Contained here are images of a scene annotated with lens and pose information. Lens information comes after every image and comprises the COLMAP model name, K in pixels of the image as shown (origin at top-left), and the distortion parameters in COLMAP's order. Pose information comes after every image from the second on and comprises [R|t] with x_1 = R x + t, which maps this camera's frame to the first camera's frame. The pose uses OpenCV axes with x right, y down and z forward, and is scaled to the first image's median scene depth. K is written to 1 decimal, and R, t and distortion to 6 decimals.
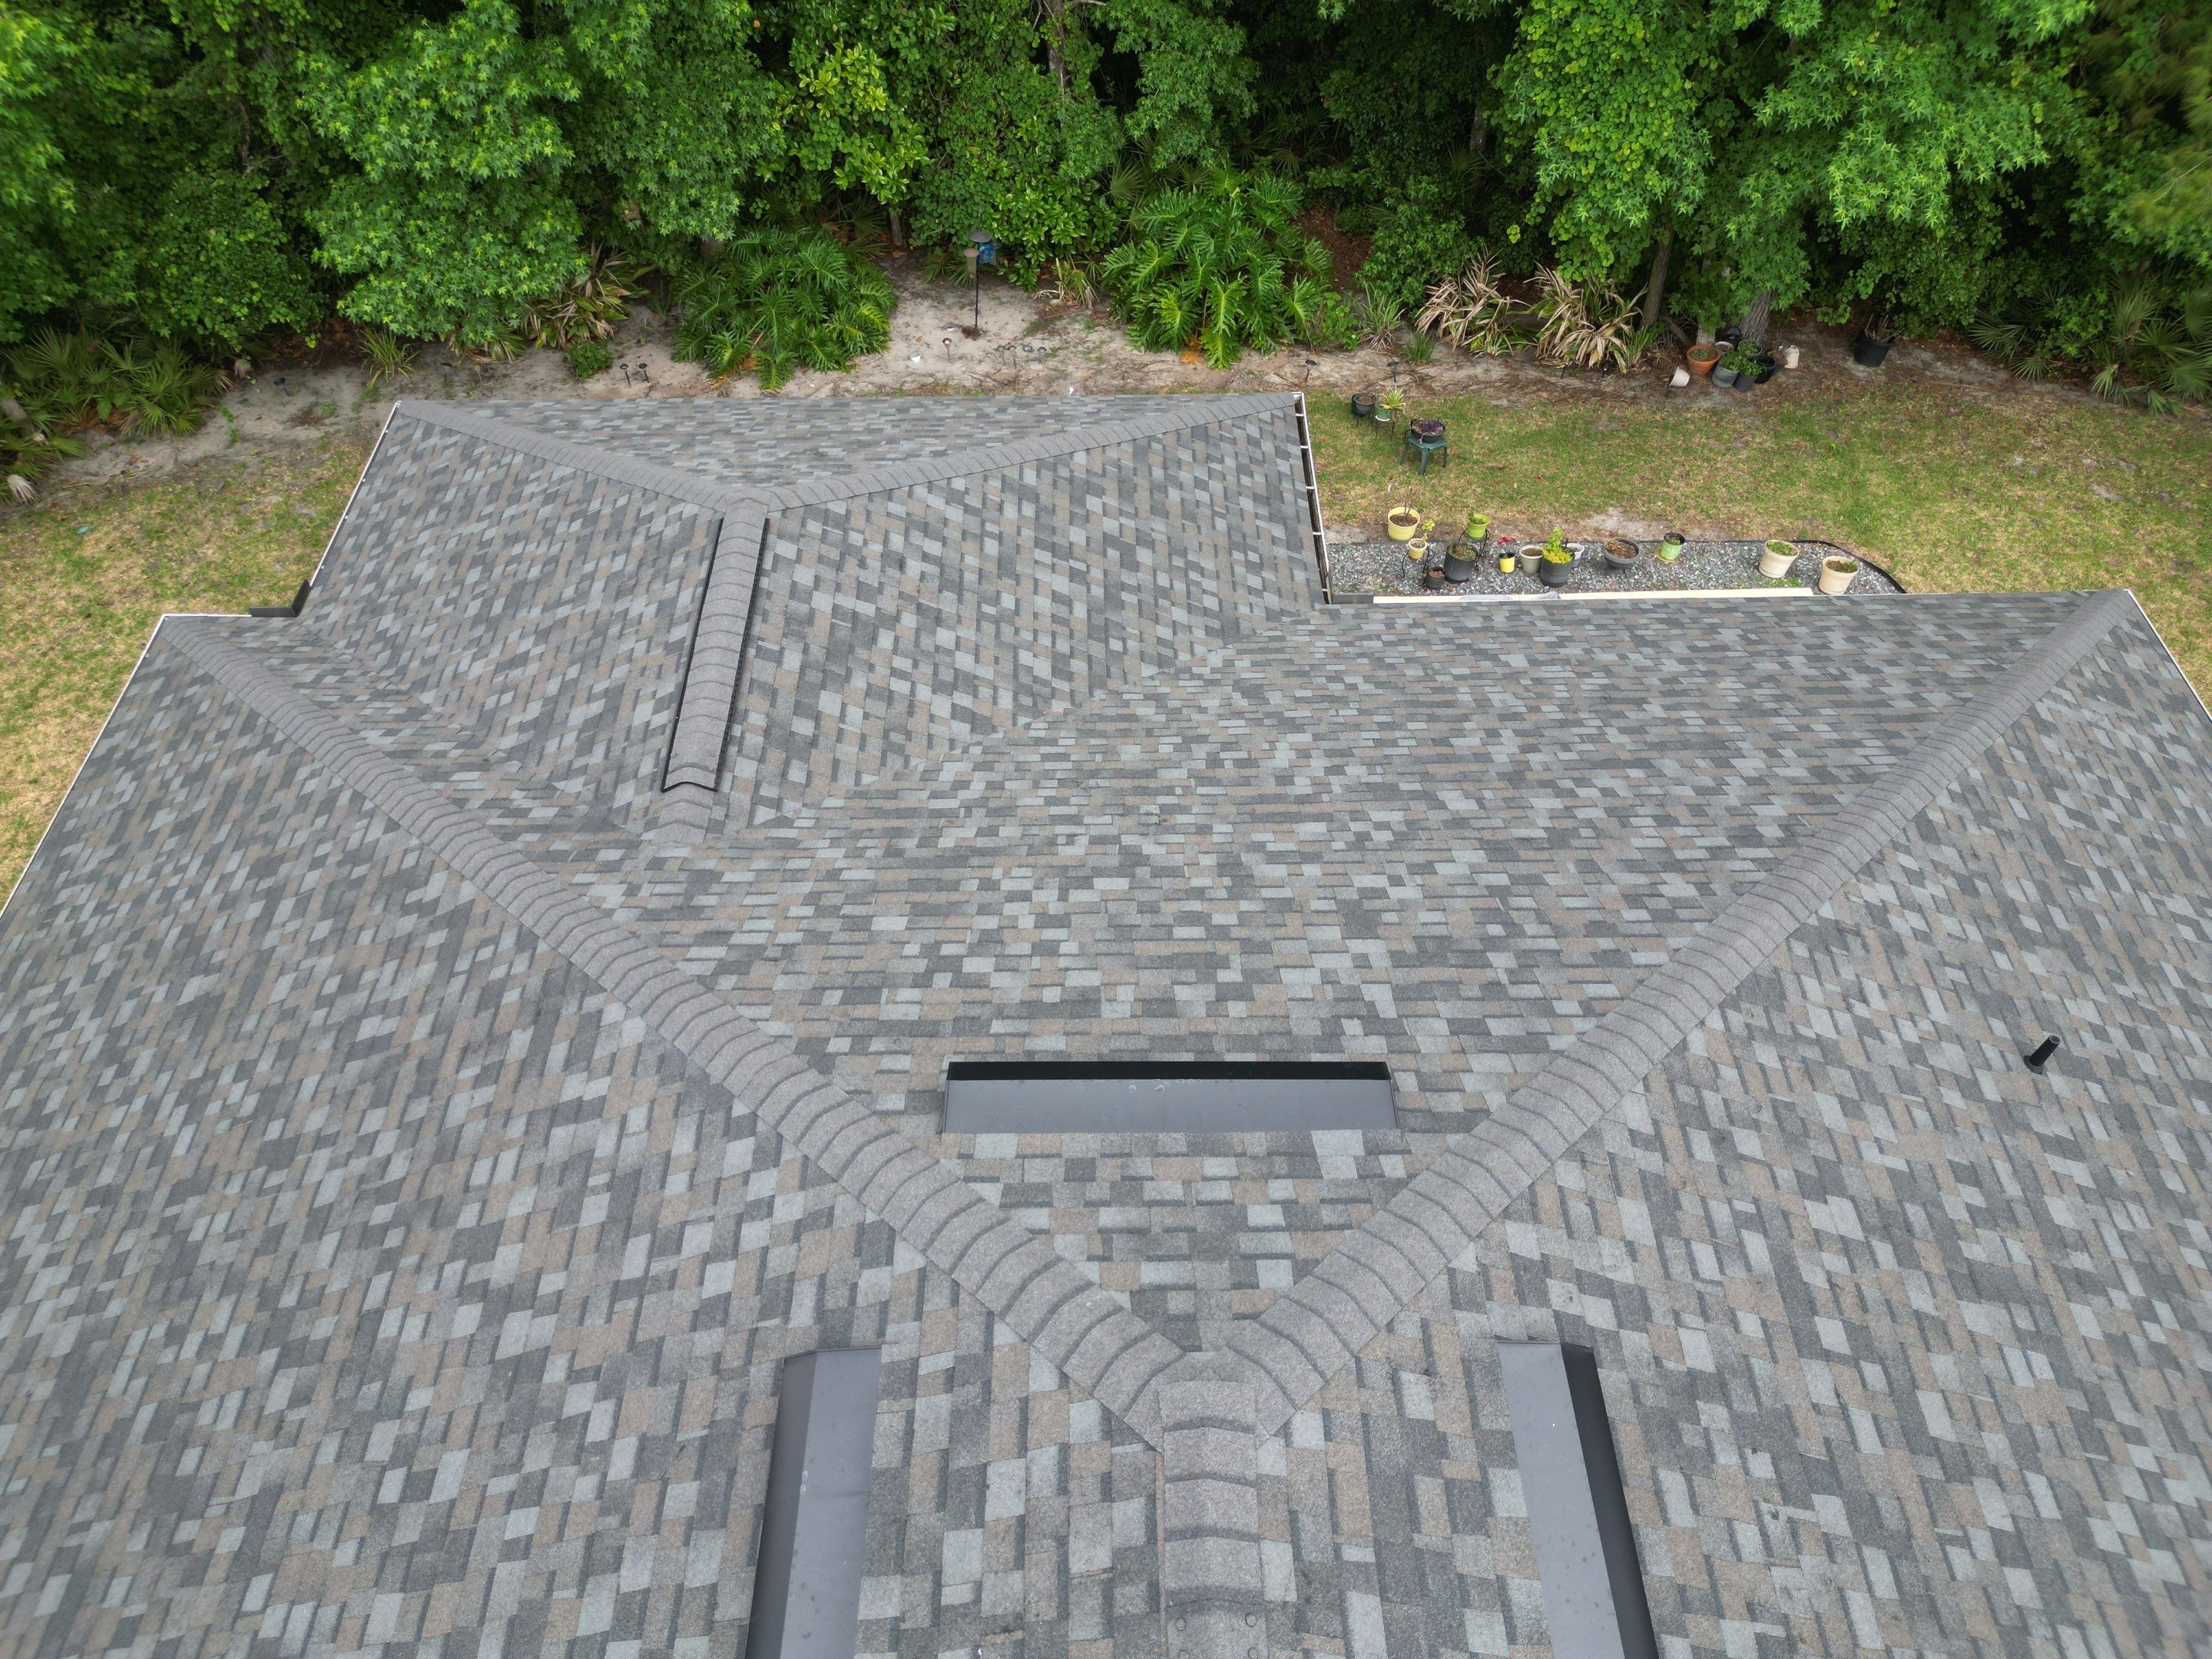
lens RADIAL K [[1547.1, 0, 1099.8], [0, 1547.1, 830.1], [0, 0, 1]] dist [0.068147, -0.059428]
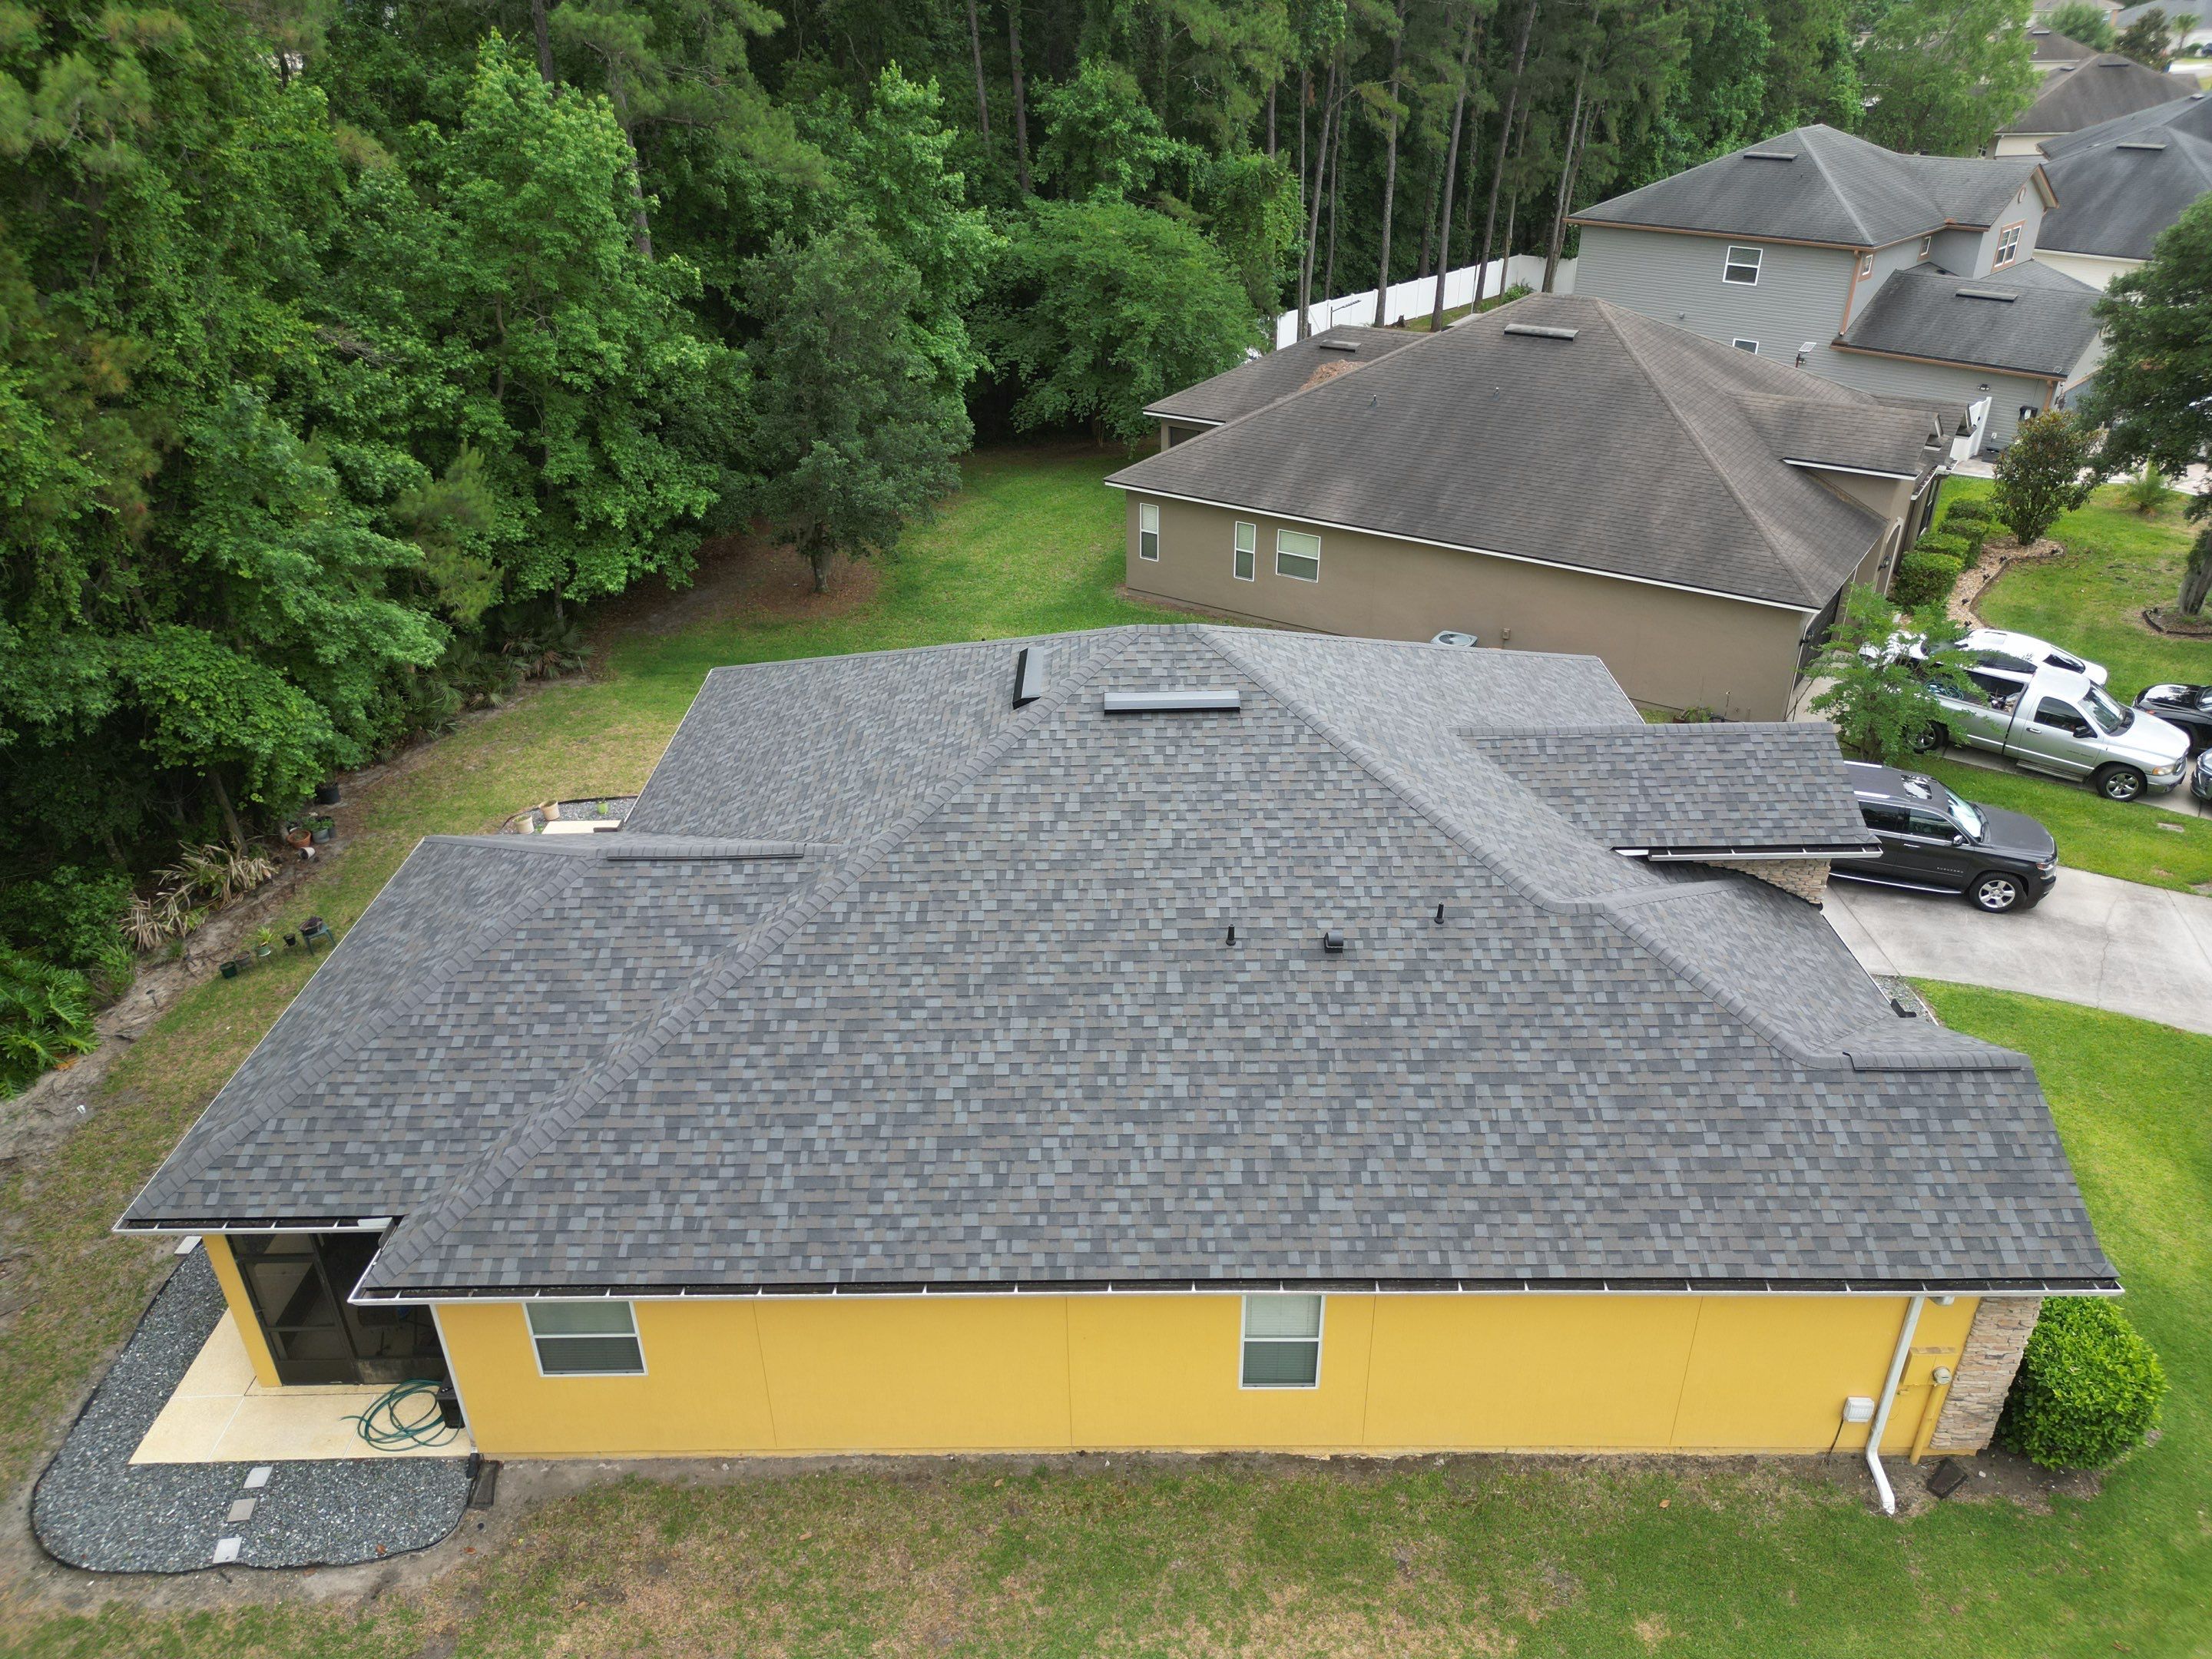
lens RADIAL K [[1547.1, 0, 1114.2], [0, 1547.1, 827.1], [0, 0, 1]] dist [0.068147, -0.059428]
pose [[0.002411, -0.469703, 0.882821, -1.960379], [0.773644, 0.560249, 0.295966, -0.318170], [-0.633616, 0.682276, 0.364734, -0.097598]]
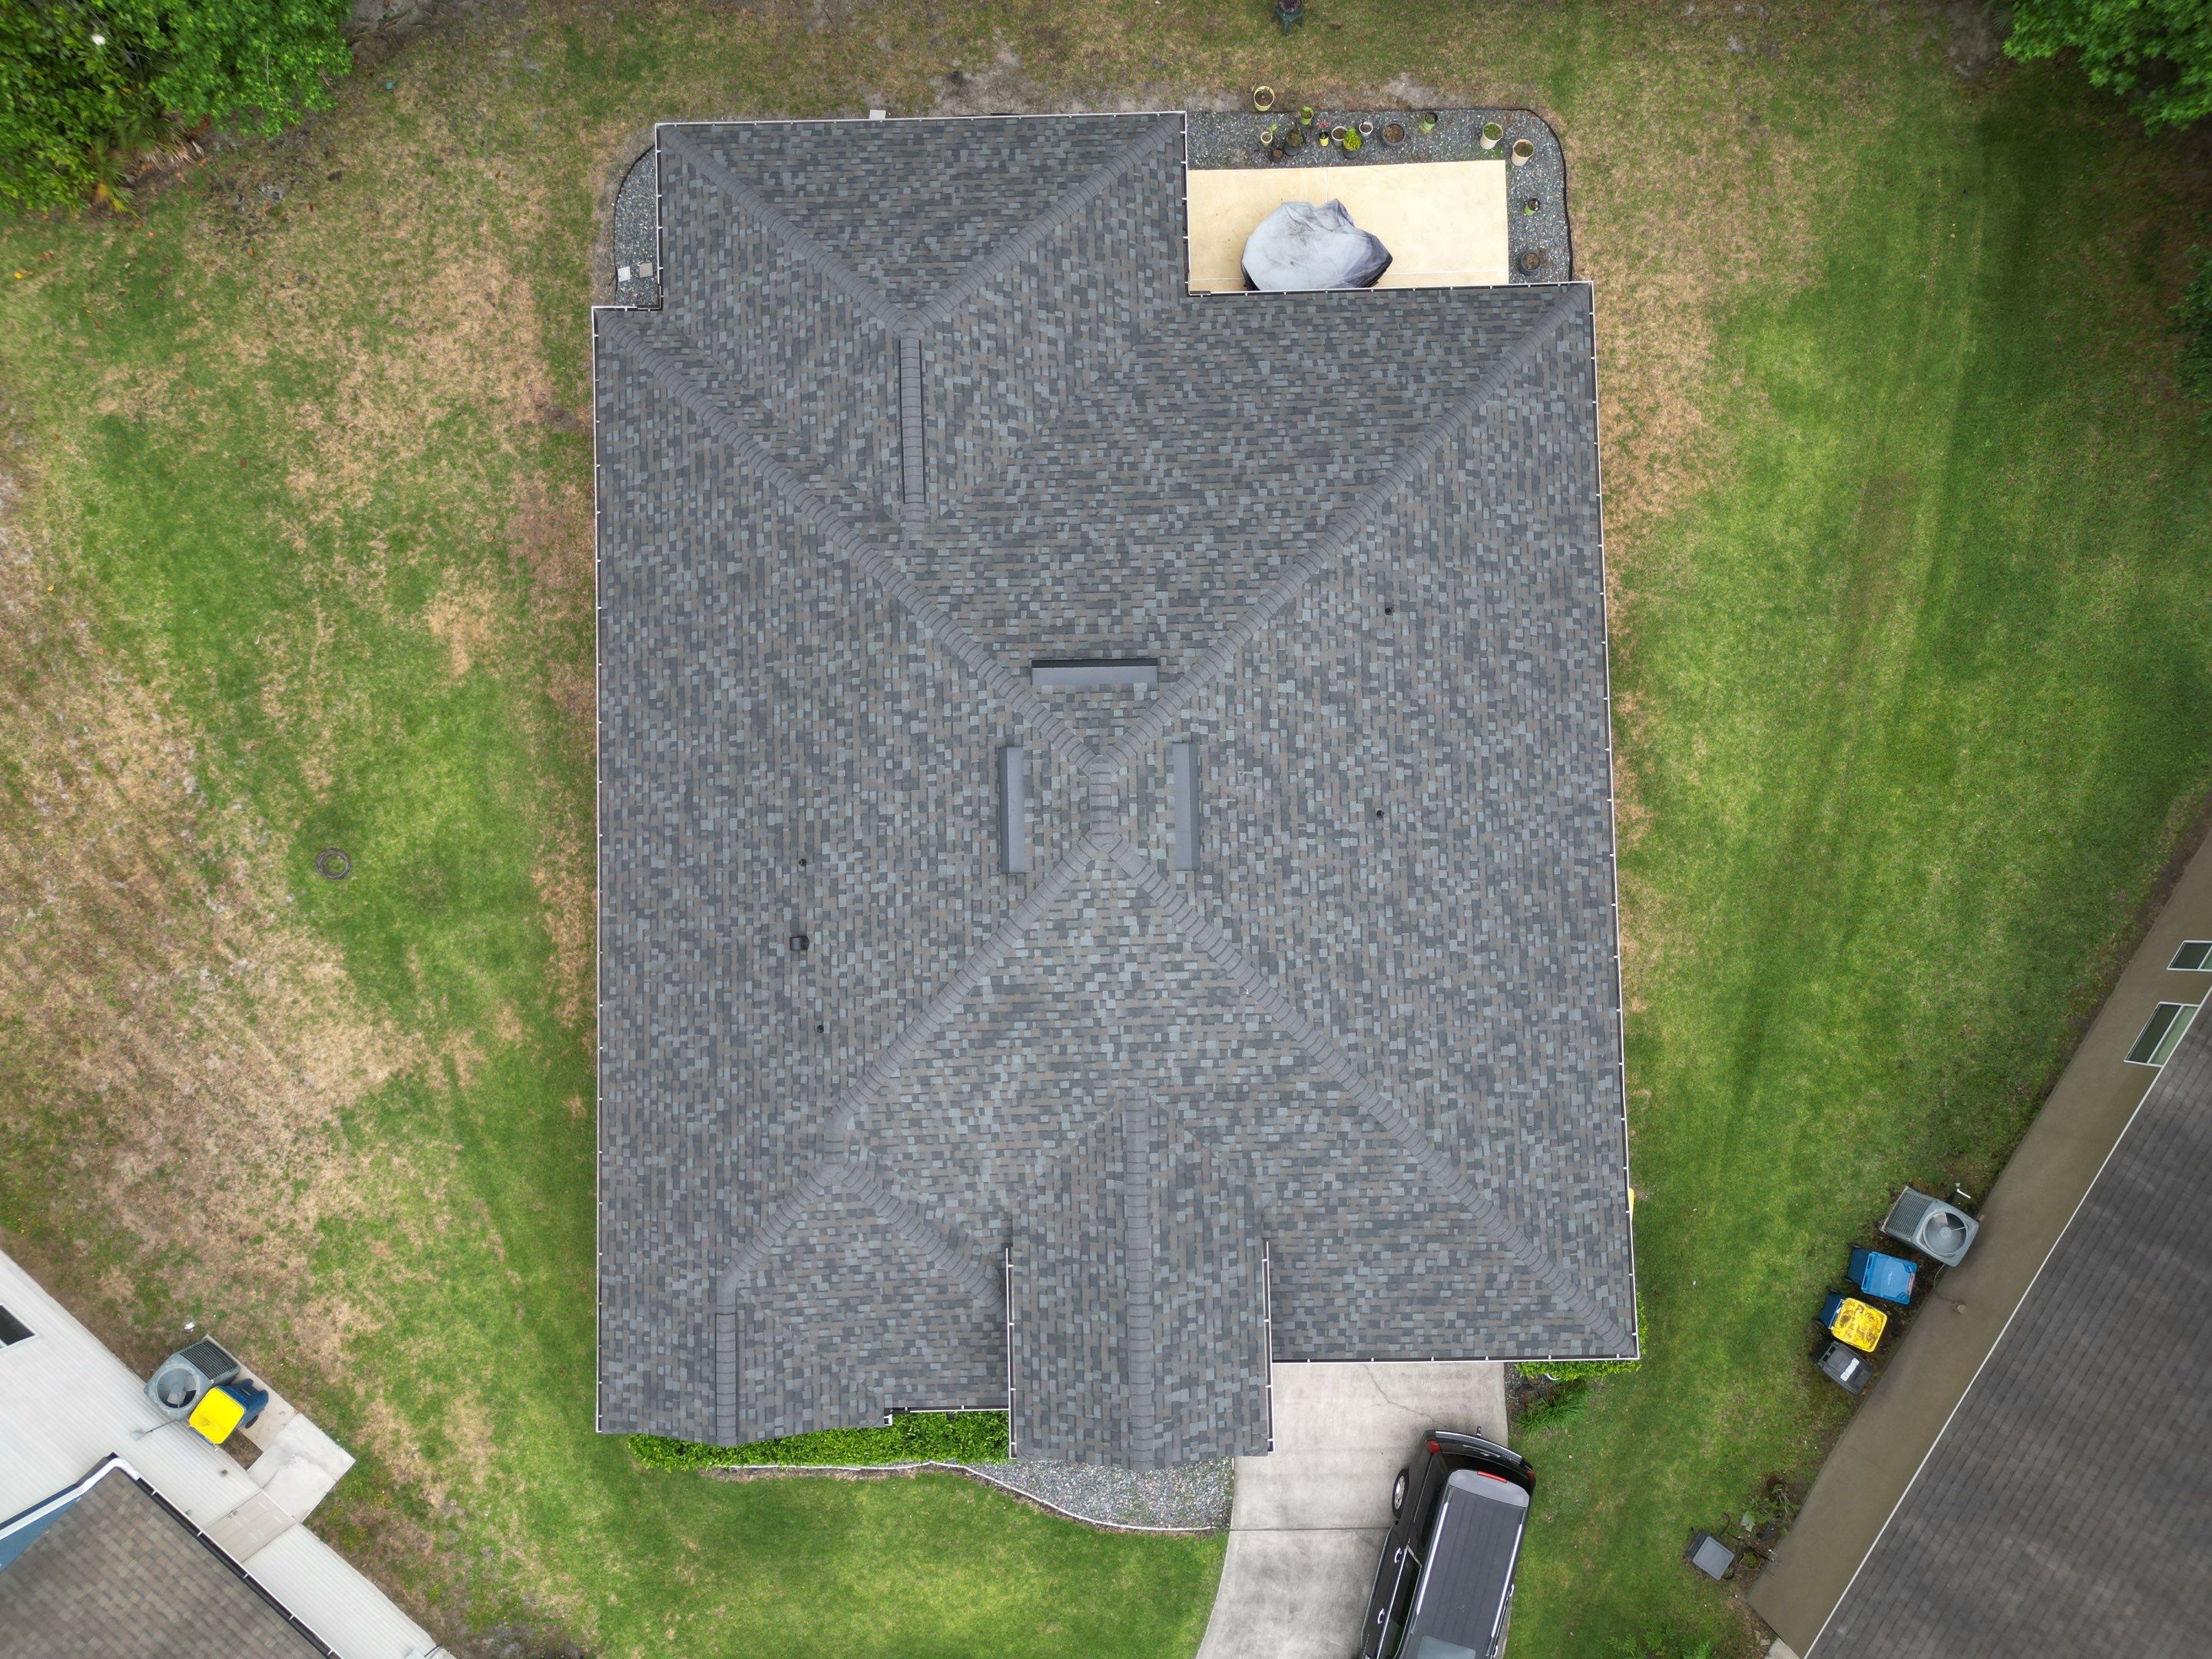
lens RADIAL K [[1547.1, 0, 1113.2], [0, 1547.1, 845.6], [0, 0, 1]] dist [0.068147, -0.059428]
pose [[0.999740, -0.018283, 0.013636, 0.019202], [0.006298, 0.795900, 0.605396, -1.014843], [-0.021922, -0.605152, 0.795808, -1.264498]]
